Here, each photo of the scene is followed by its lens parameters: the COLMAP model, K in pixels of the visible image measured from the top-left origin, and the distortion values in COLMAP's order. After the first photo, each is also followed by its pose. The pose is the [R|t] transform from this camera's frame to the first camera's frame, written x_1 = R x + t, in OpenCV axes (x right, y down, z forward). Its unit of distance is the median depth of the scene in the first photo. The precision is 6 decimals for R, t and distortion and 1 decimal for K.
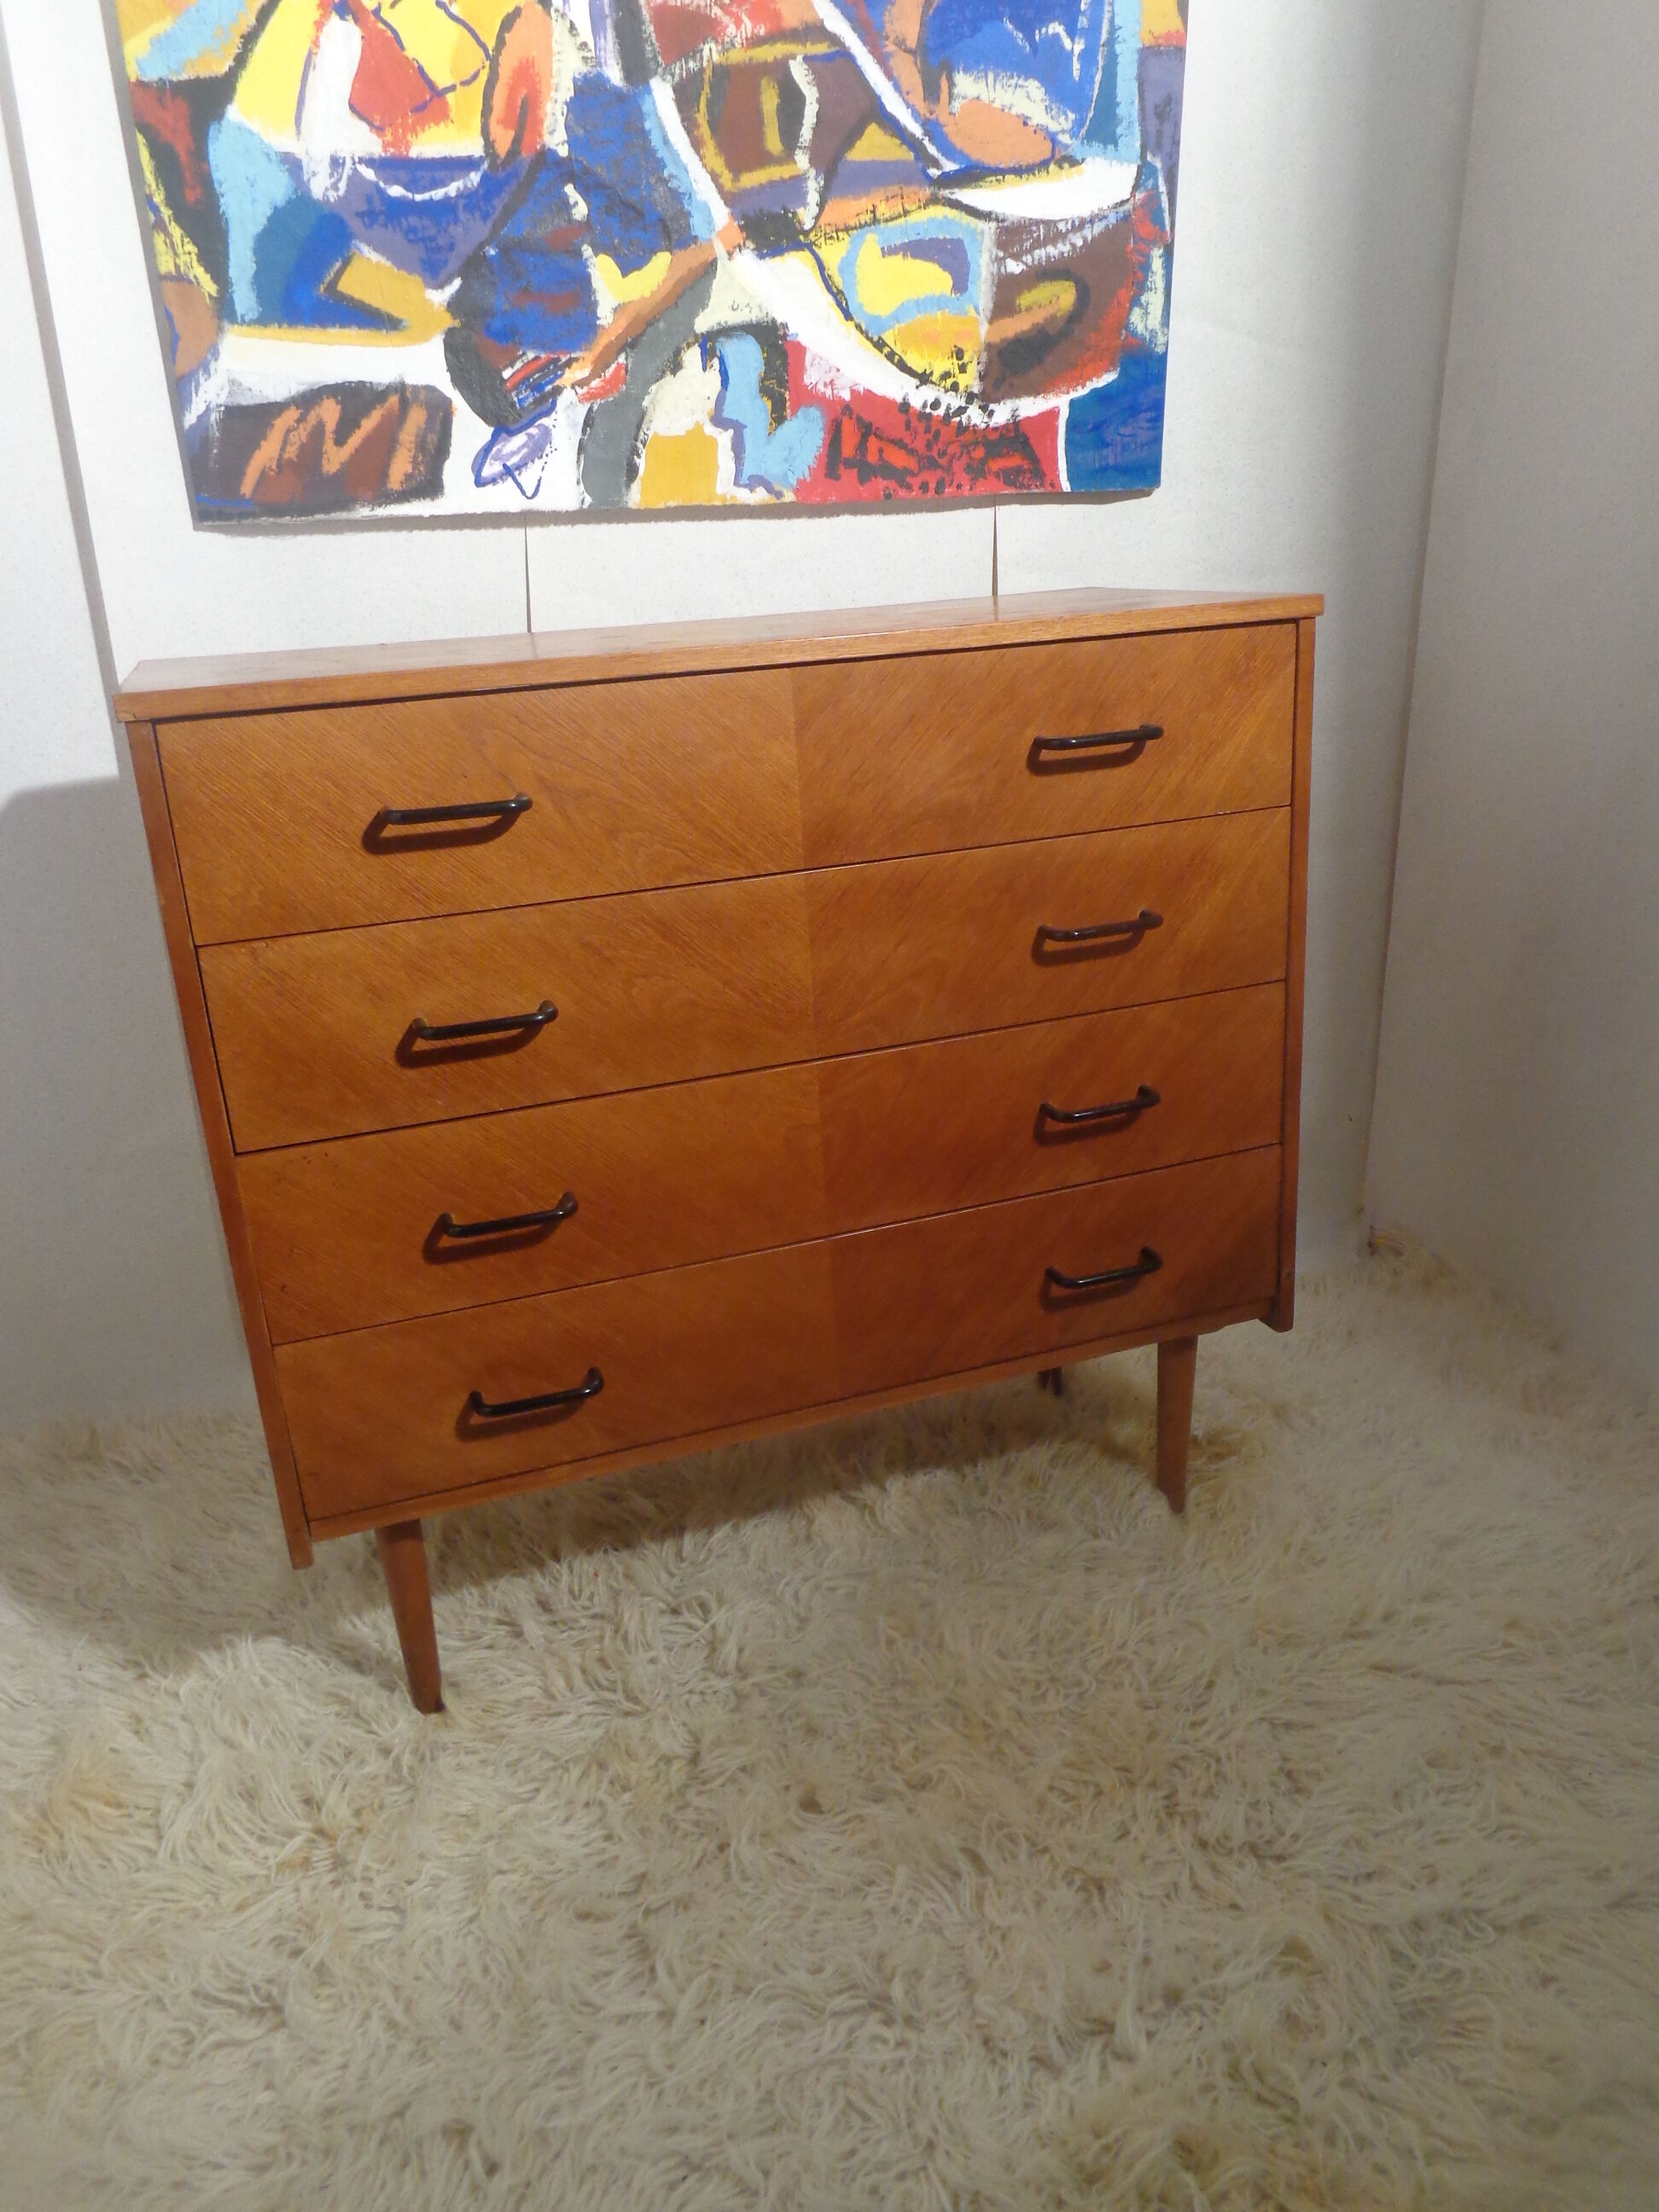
lens RADIAL K [[1656.6, 0, 821.3], [0, 1656.6, 1085.2], [0, 0, 1]] dist [0.003616, -0.011505]
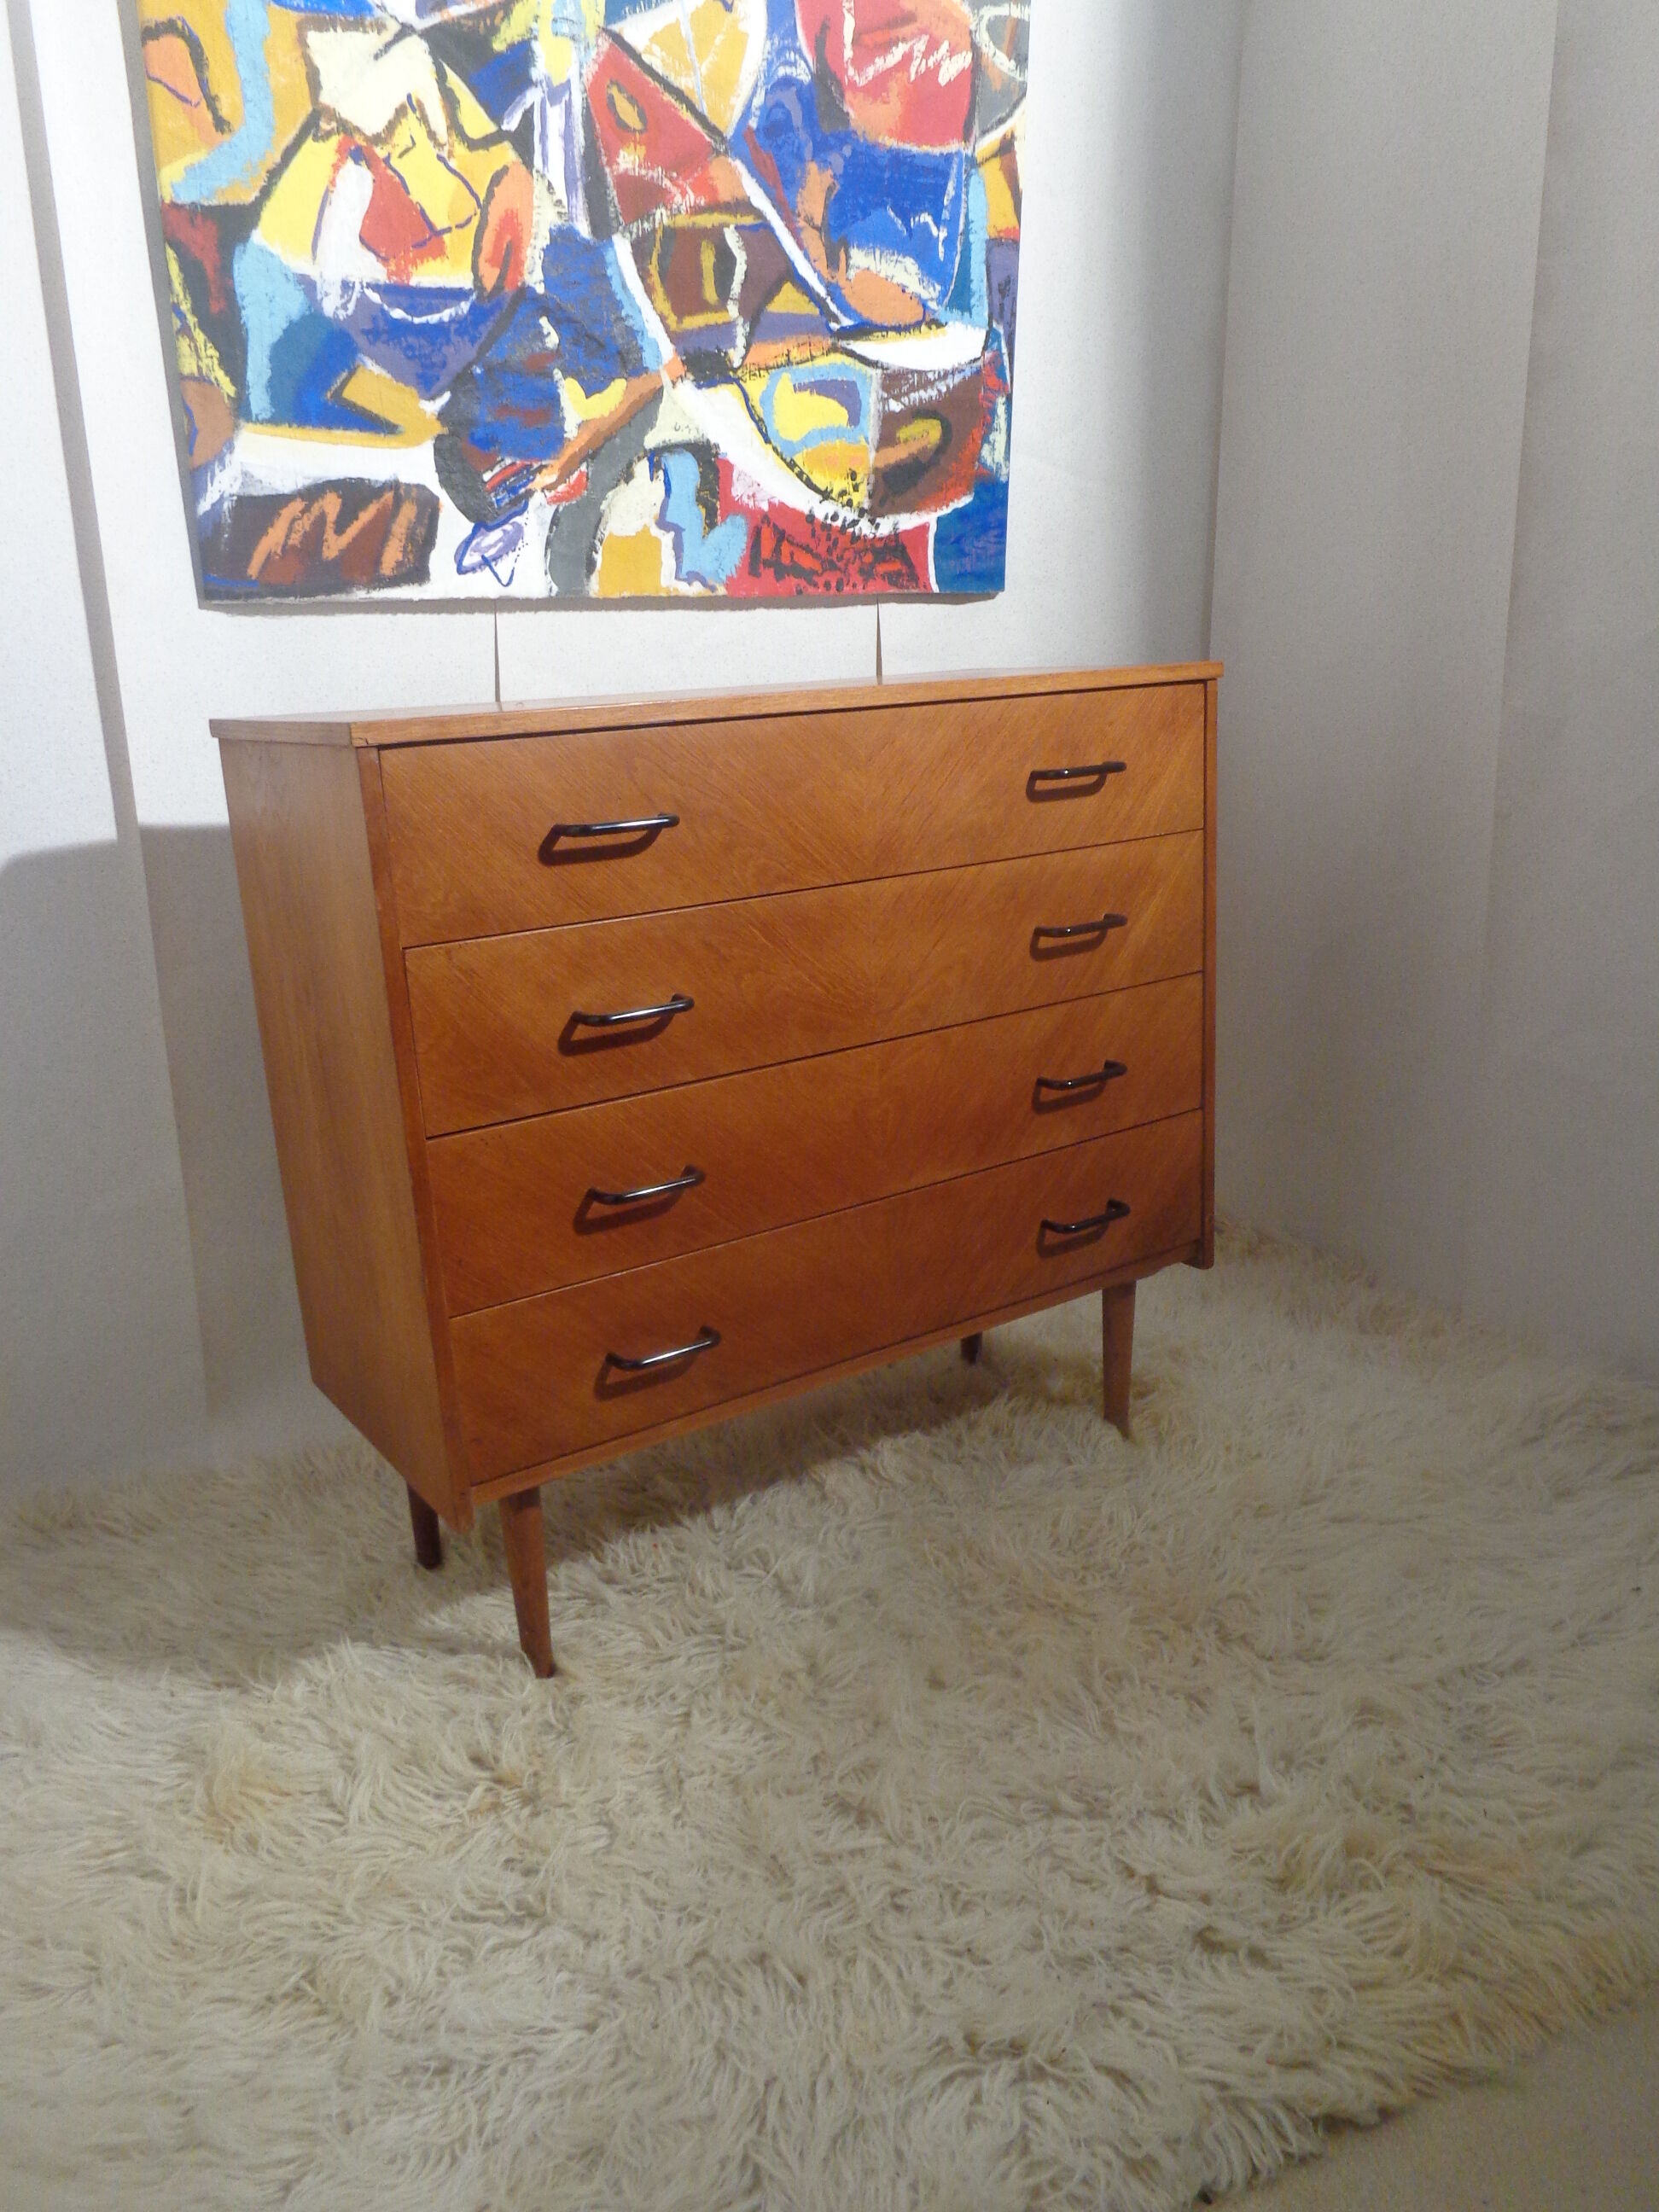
lens RADIAL K [[1660.2, 0, 821.6], [0, 1660.2, 1089.3], [0, 0, 1]] dist [-0.005307, -0.002686]
pose [[0.966354, -0.057732, 0.250653, -0.278292], [0.078067, 0.994348, -0.071953, 0.081628], [-0.245083, 0.089100, 0.965399, -0.102062]]
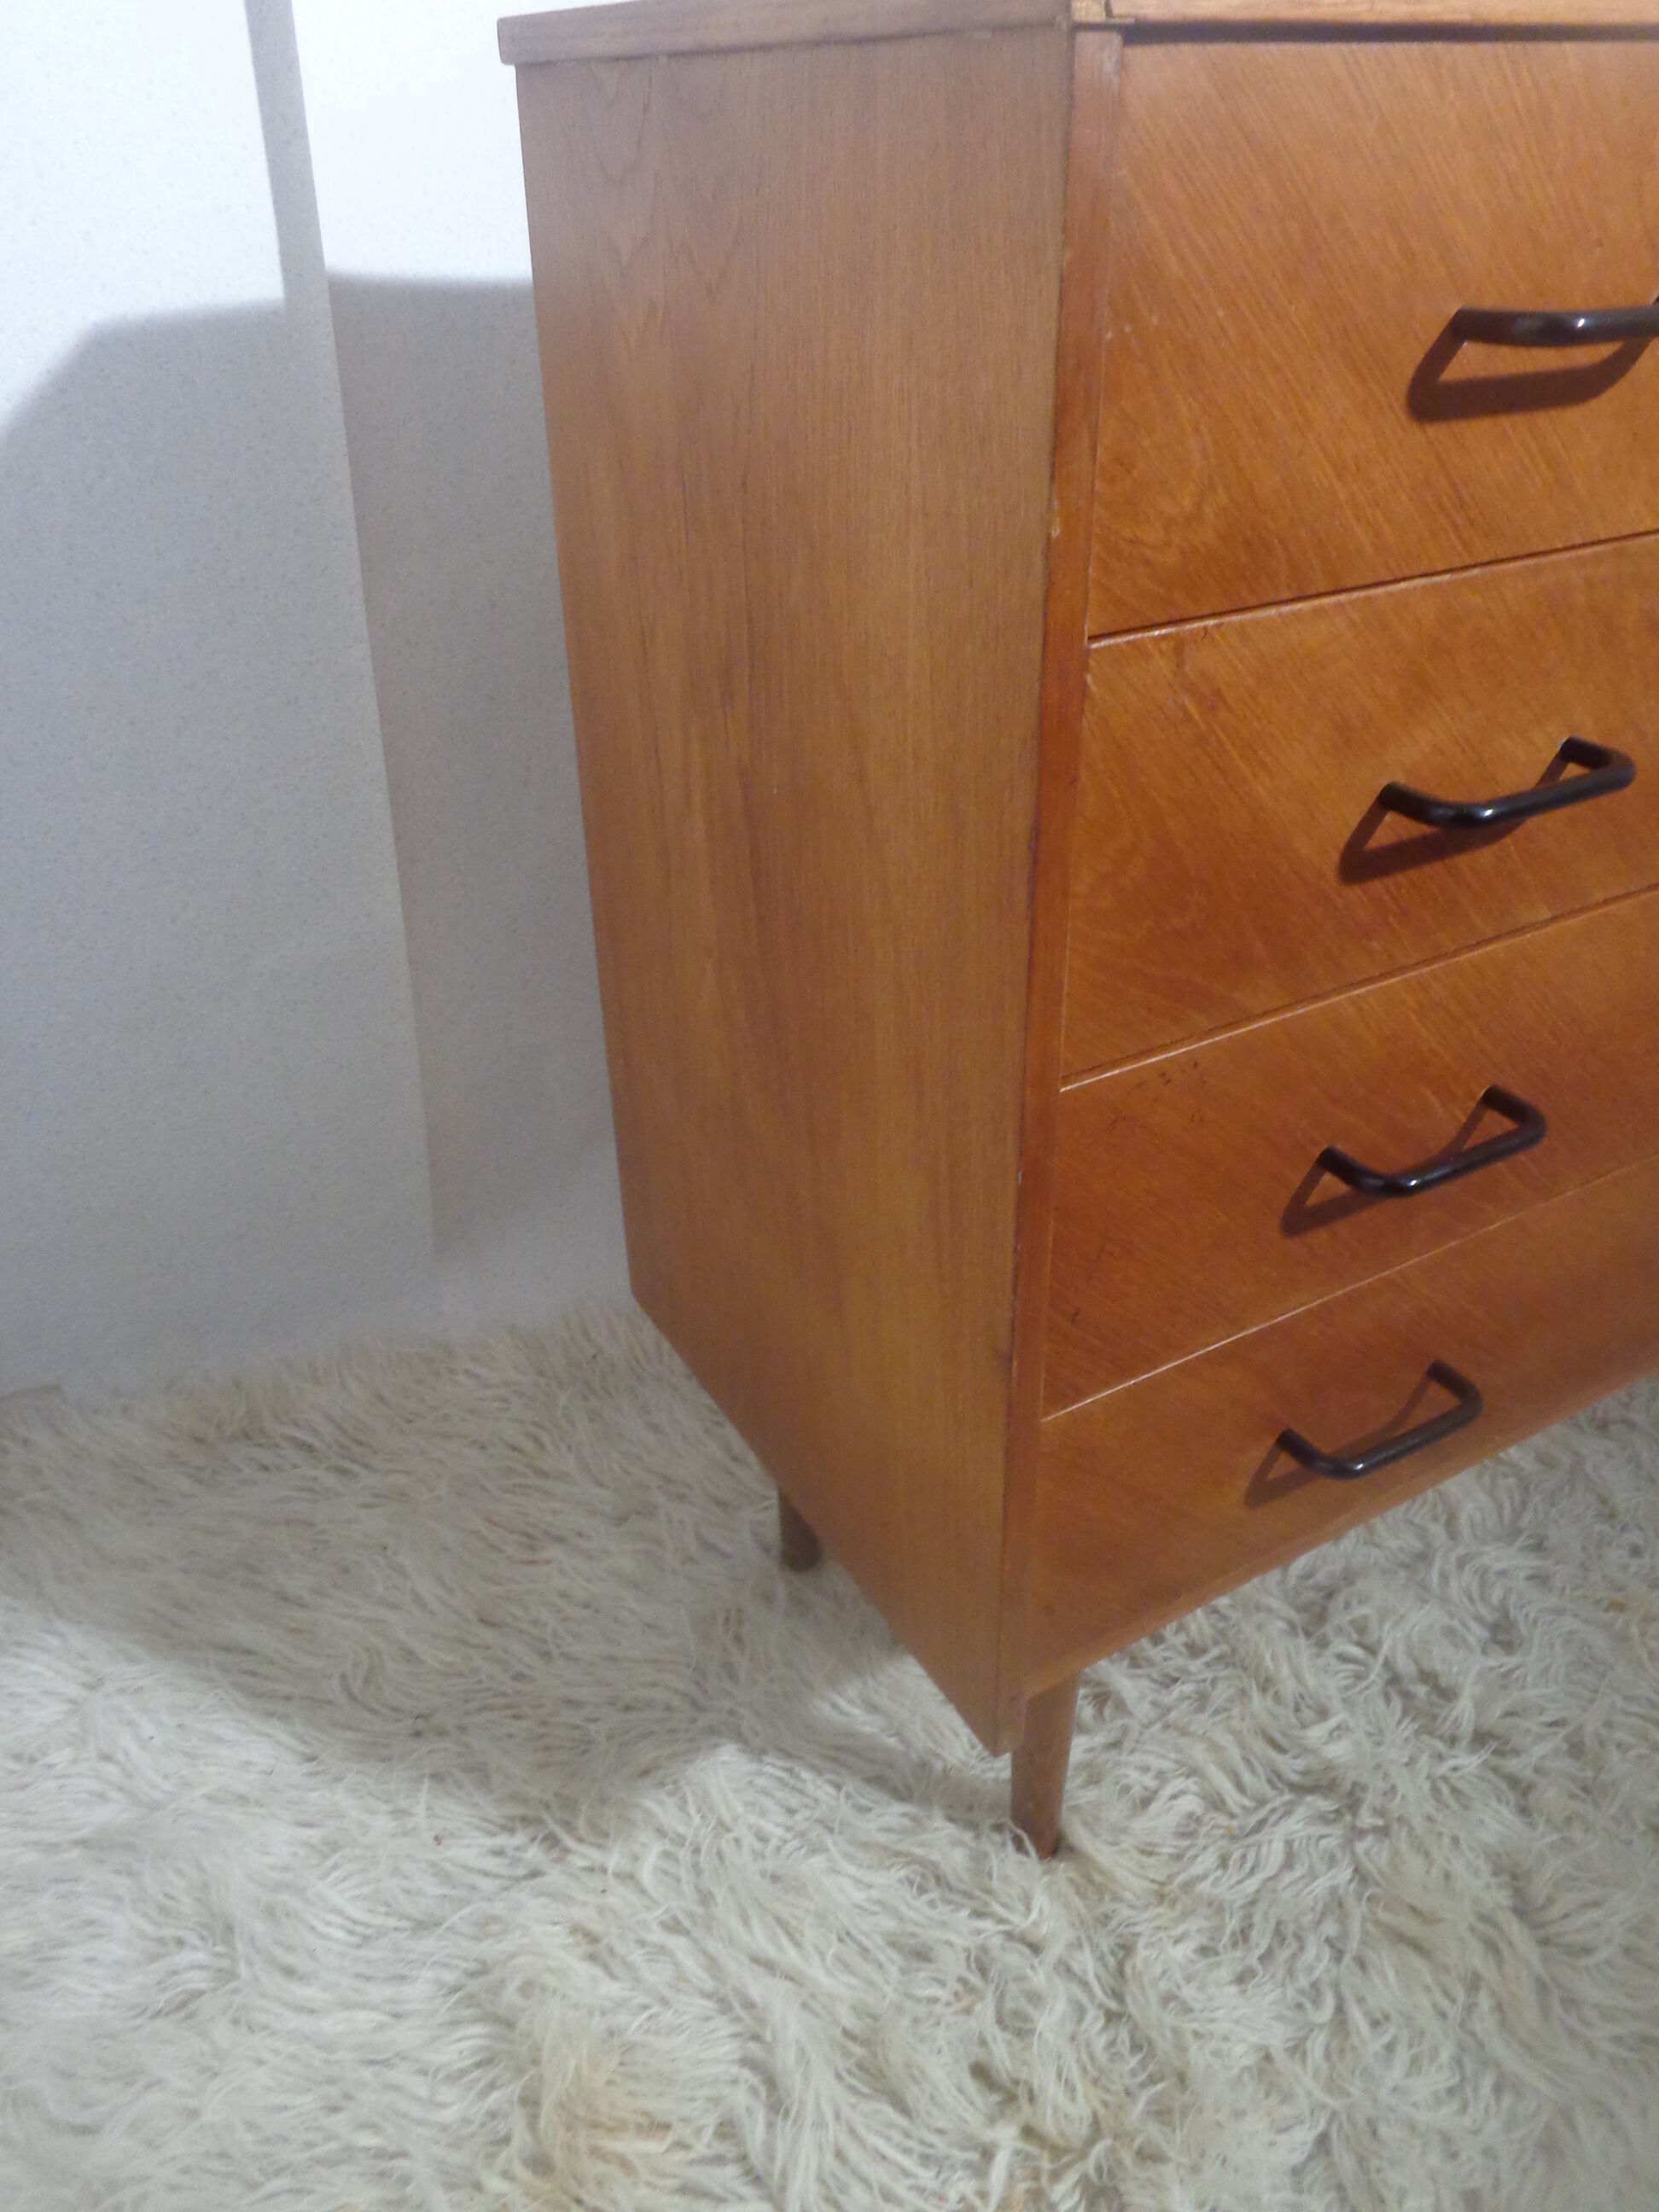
lens RADIAL K [[1660.2, 0, 821.6], [0, 1660.2, 1089.3], [0, 0, 1]] dist [-0.005307, -0.002686]
pose [[0.982360, -0.056061, 0.178399, -0.376792], [0.019270, 0.979274, 0.201622, -0.040149], [-0.186005, -0.194628, 0.963080, 0.408323]]
